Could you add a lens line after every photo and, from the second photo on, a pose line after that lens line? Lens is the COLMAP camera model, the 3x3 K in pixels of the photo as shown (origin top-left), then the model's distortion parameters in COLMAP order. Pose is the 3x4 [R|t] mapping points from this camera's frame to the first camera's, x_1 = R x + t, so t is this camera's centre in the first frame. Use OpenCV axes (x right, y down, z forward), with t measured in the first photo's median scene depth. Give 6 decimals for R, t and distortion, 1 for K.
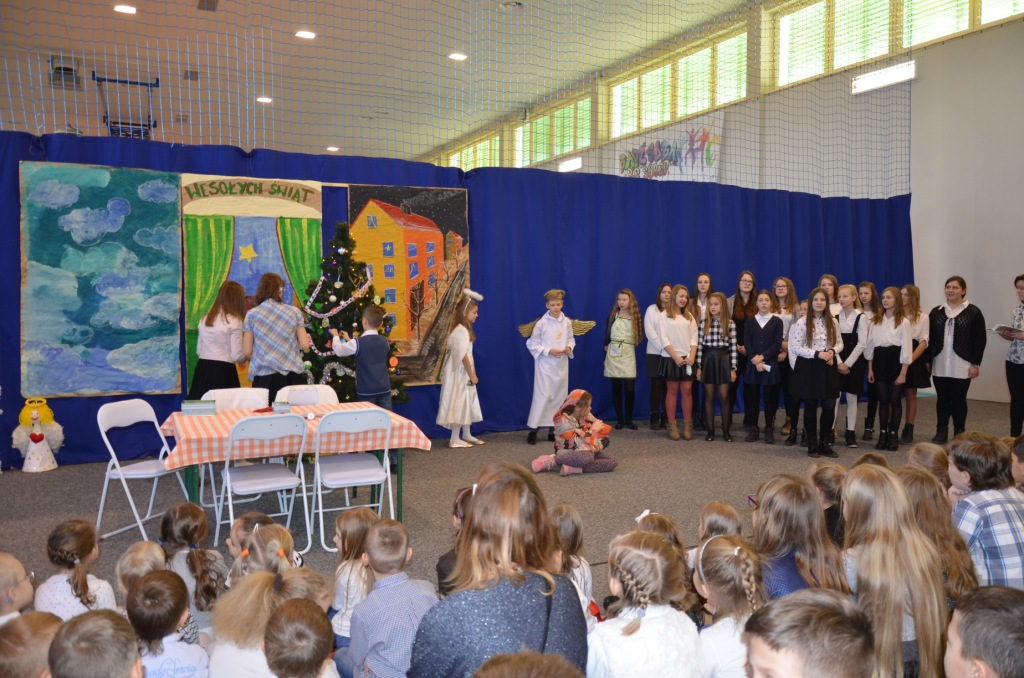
lens RADIAL K [[772.4, 0, 512.0], [0, 772.4, 339.0], [0, 0, 1]] dist [-0.024494, 0.001884]
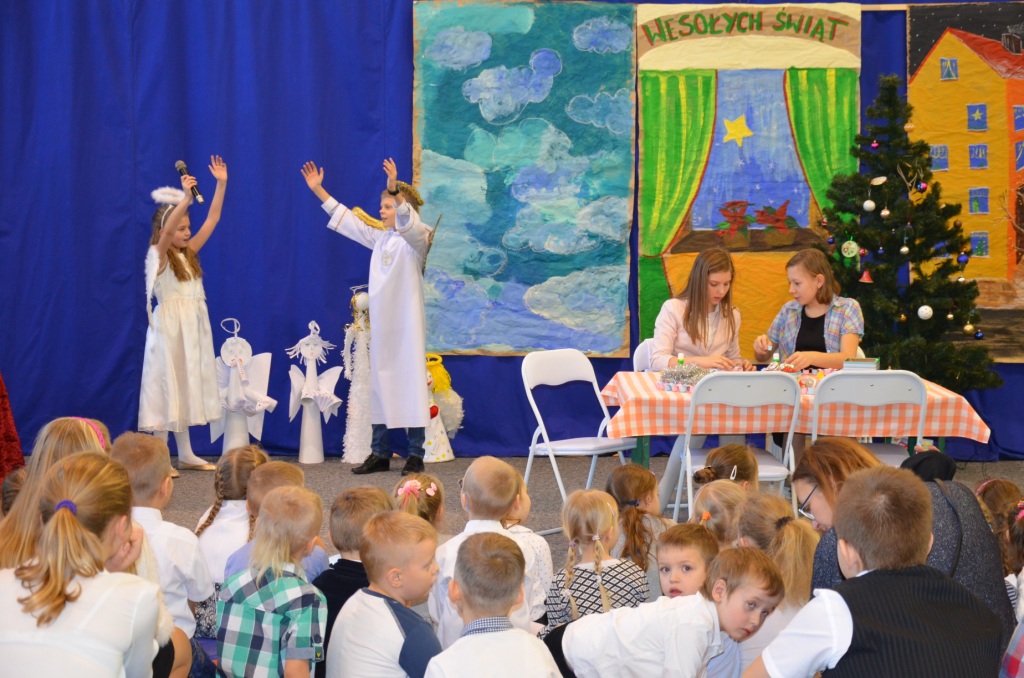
lens RADIAL K [[1732.3, 0, 559.2], [0, 1732.3, 308.2], [0, 0, 1]] dist [0.004977, 0.053137]
pose [[0.901265, 0.023937, -0.432607, 0.126363], [-0.021588, 0.999713, 0.010341, 0.017300], [0.432730, 0.000019, 0.901523, -0.294487]]
